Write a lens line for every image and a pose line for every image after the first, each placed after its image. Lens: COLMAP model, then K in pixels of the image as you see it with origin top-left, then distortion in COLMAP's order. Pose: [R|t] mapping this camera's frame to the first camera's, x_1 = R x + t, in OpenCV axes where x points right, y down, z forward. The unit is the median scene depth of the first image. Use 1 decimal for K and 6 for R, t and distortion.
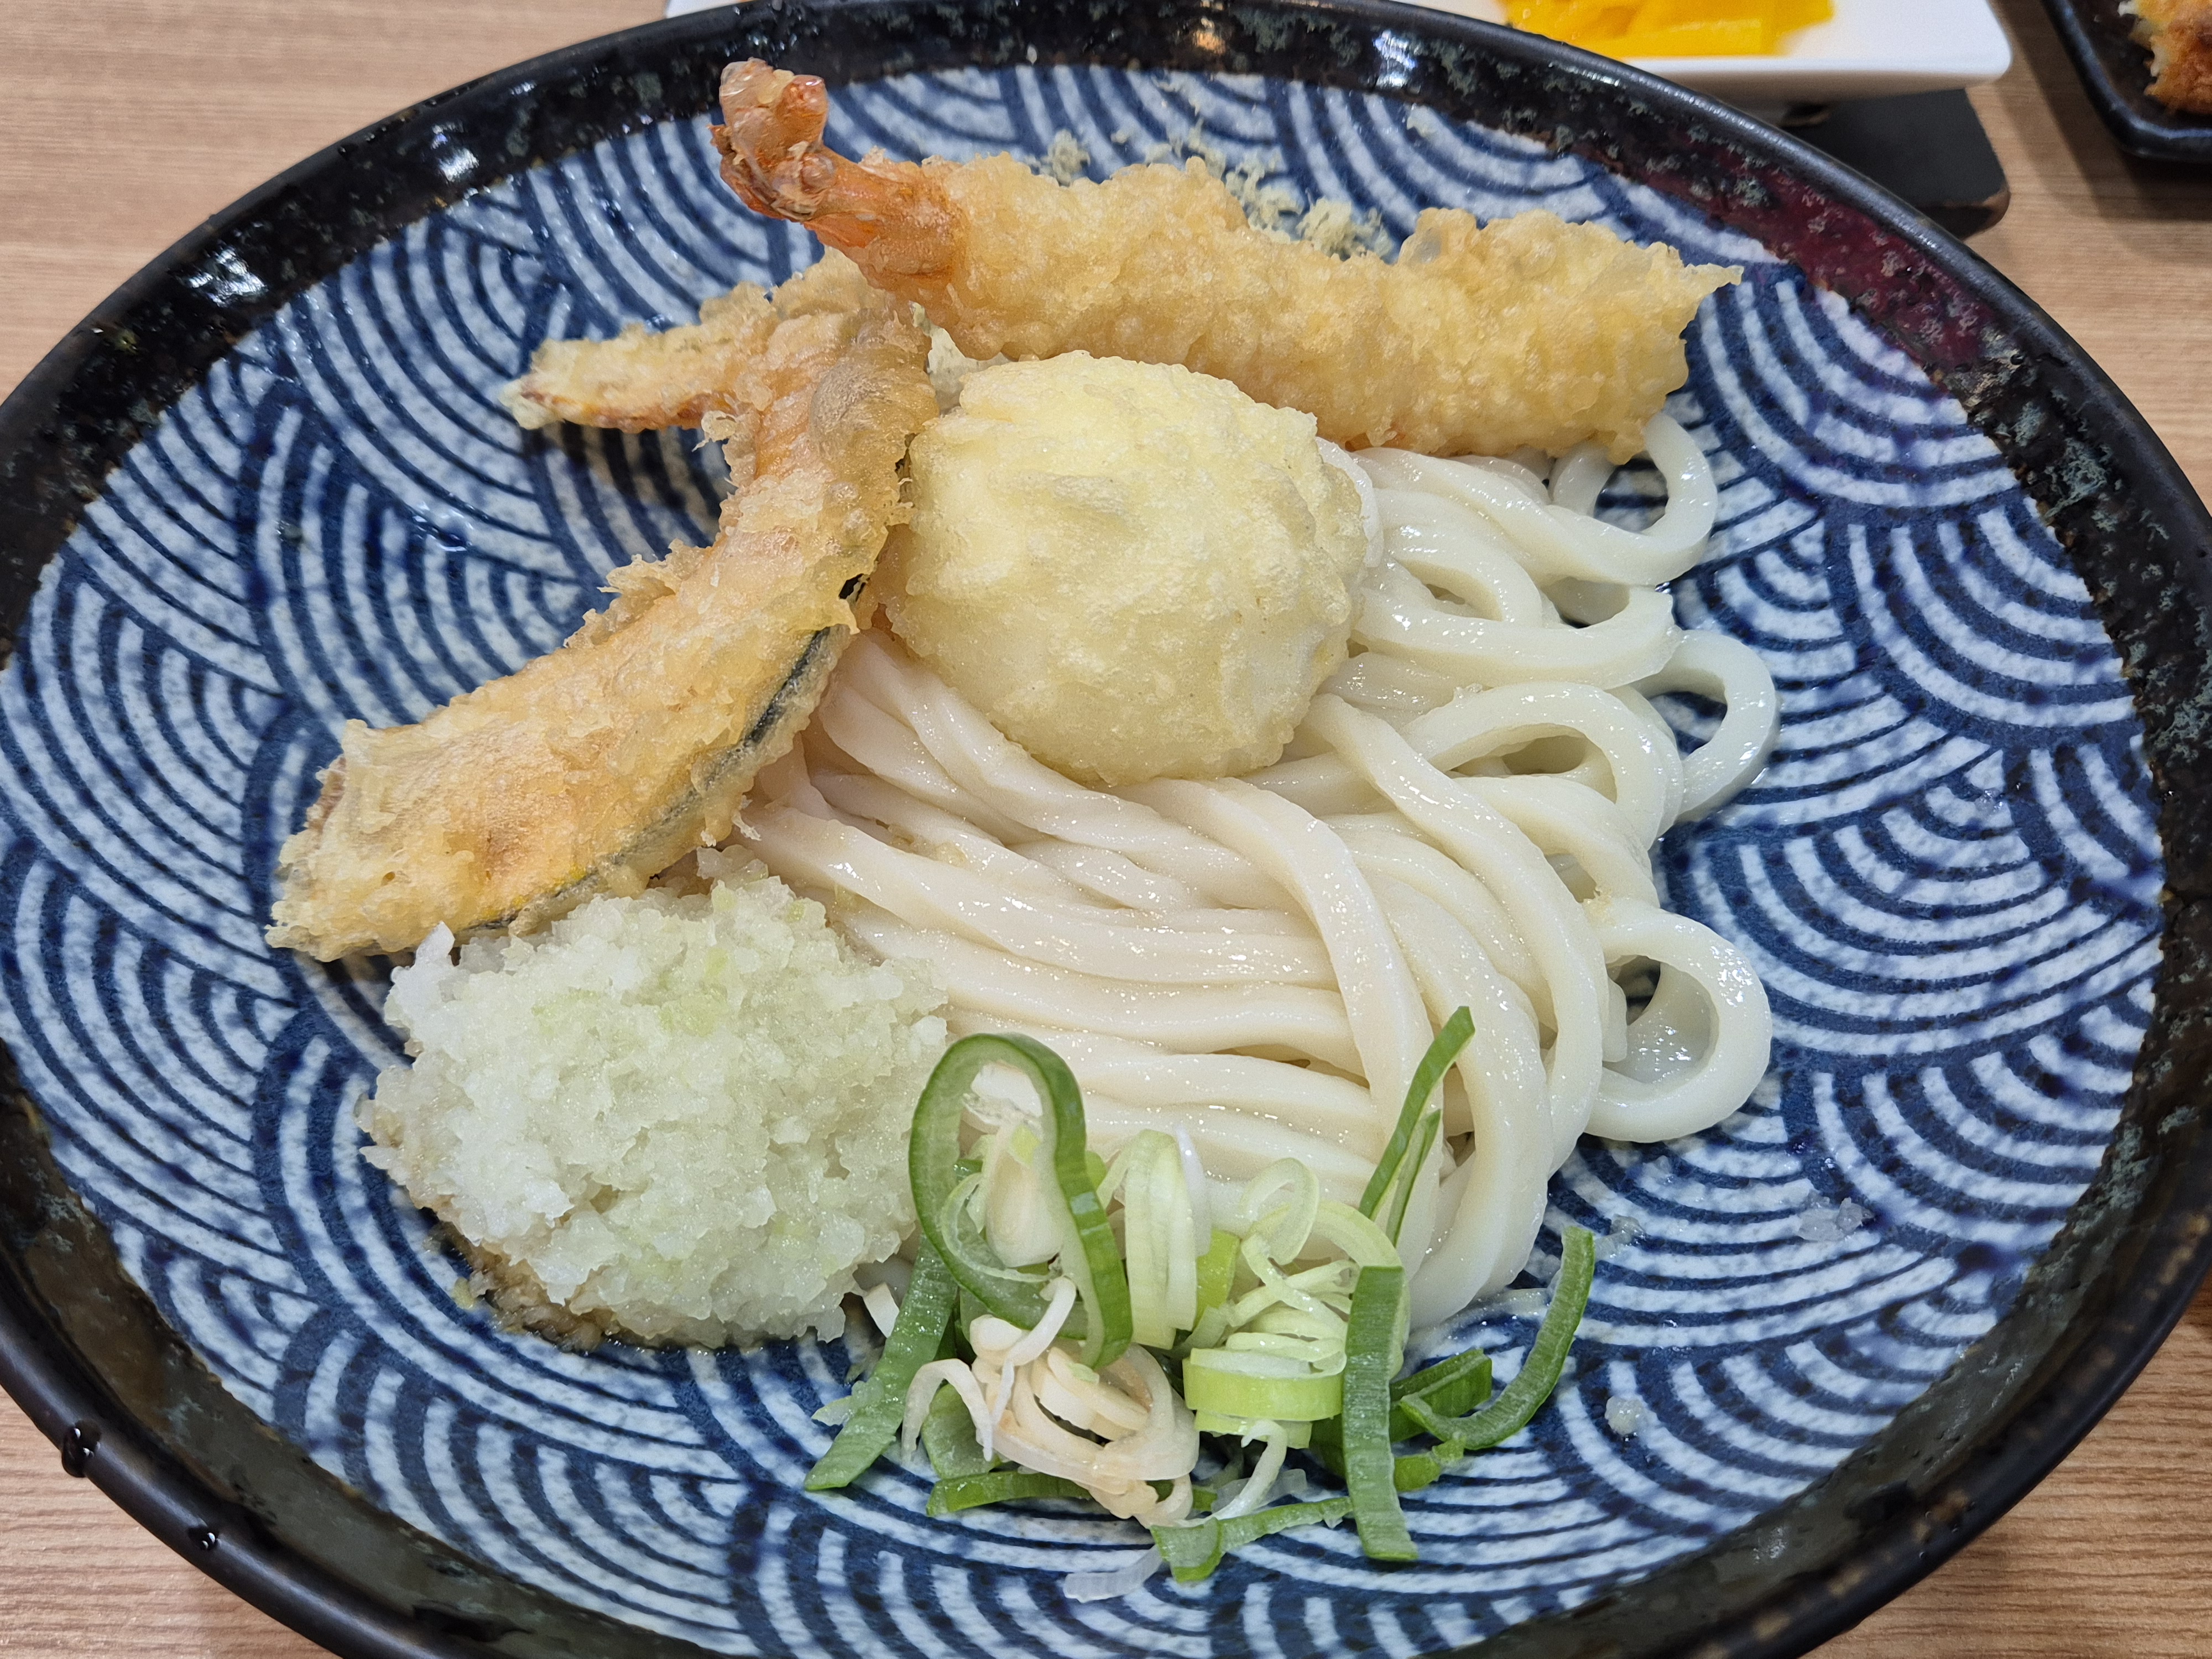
lens RADIAL K [[1717.0, 0, 1106.0], [0, 1717.0, 829.5], [0, 0, 1]] dist [0.026794, -0.001177]
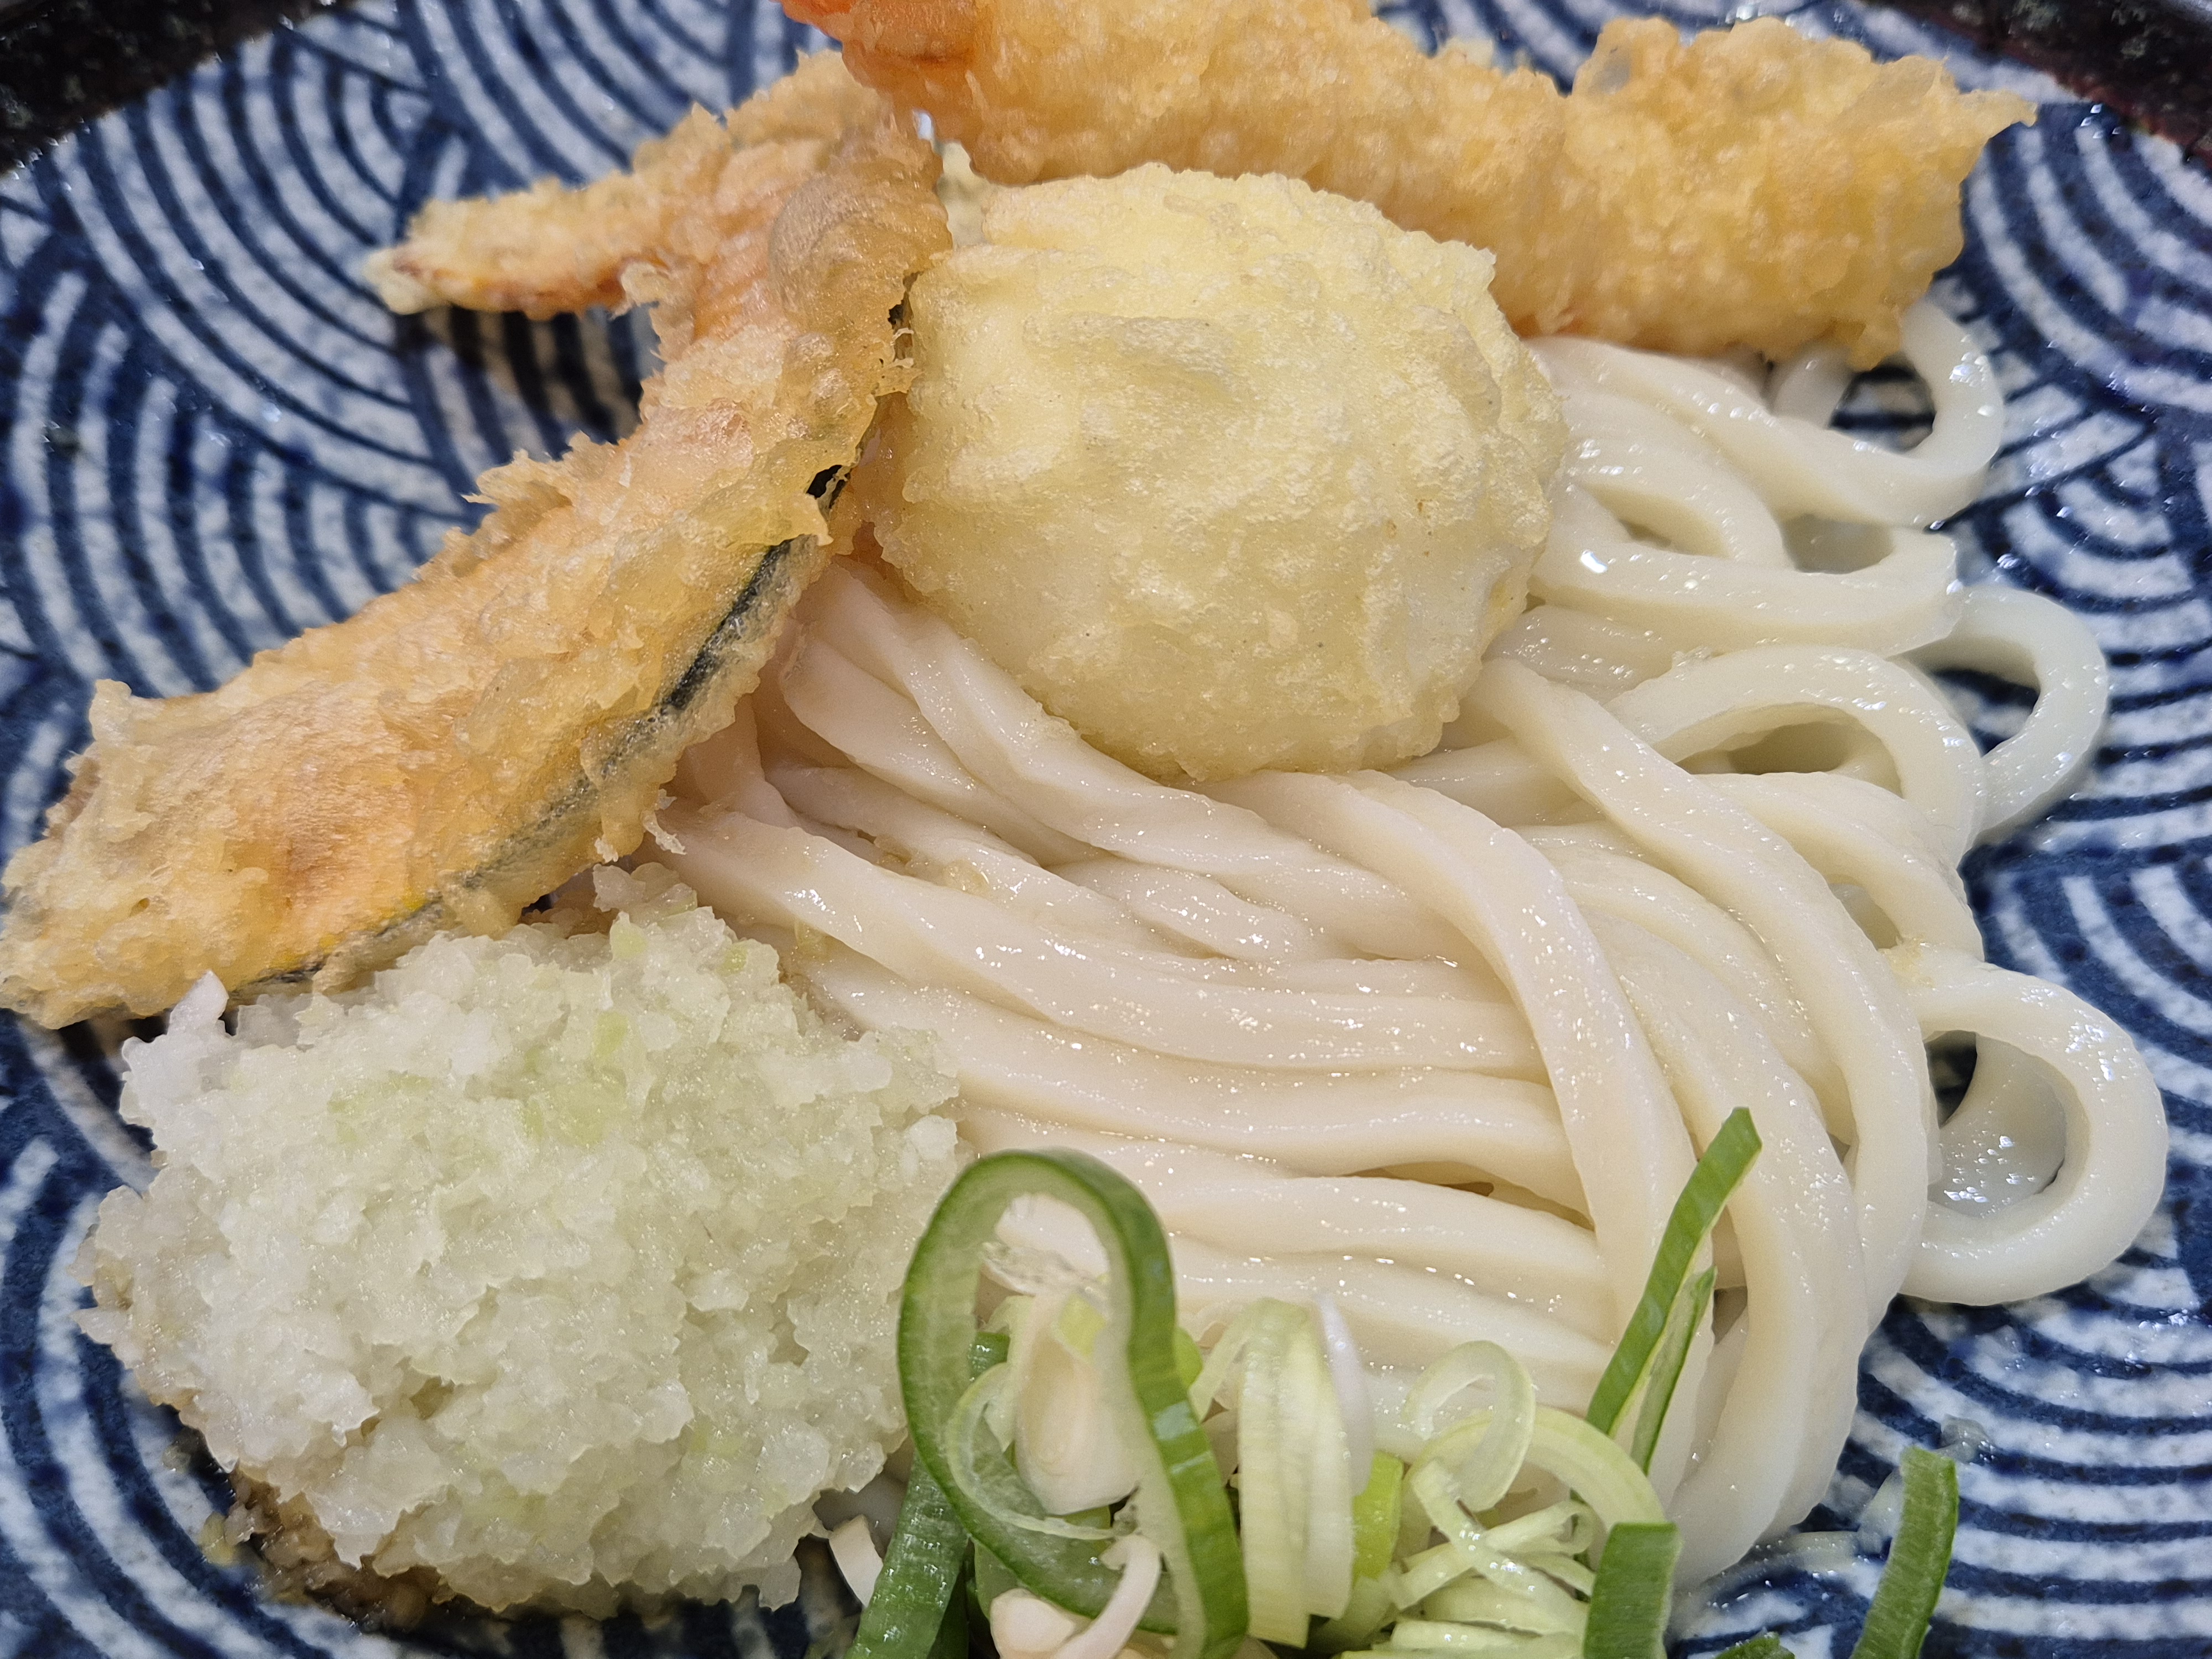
lens RADIAL K [[2001.9, 0, 1154.0], [0, 2001.9, 834.0], [0, 0, 1]] dist [0.007561, 0.001328]
pose [[0.999955, 0.006398, 0.006981, -0.020300], [-0.006249, 0.999755, -0.021218, 0.013407], [-0.007115, 0.021173, 0.999751, 0.198909]]
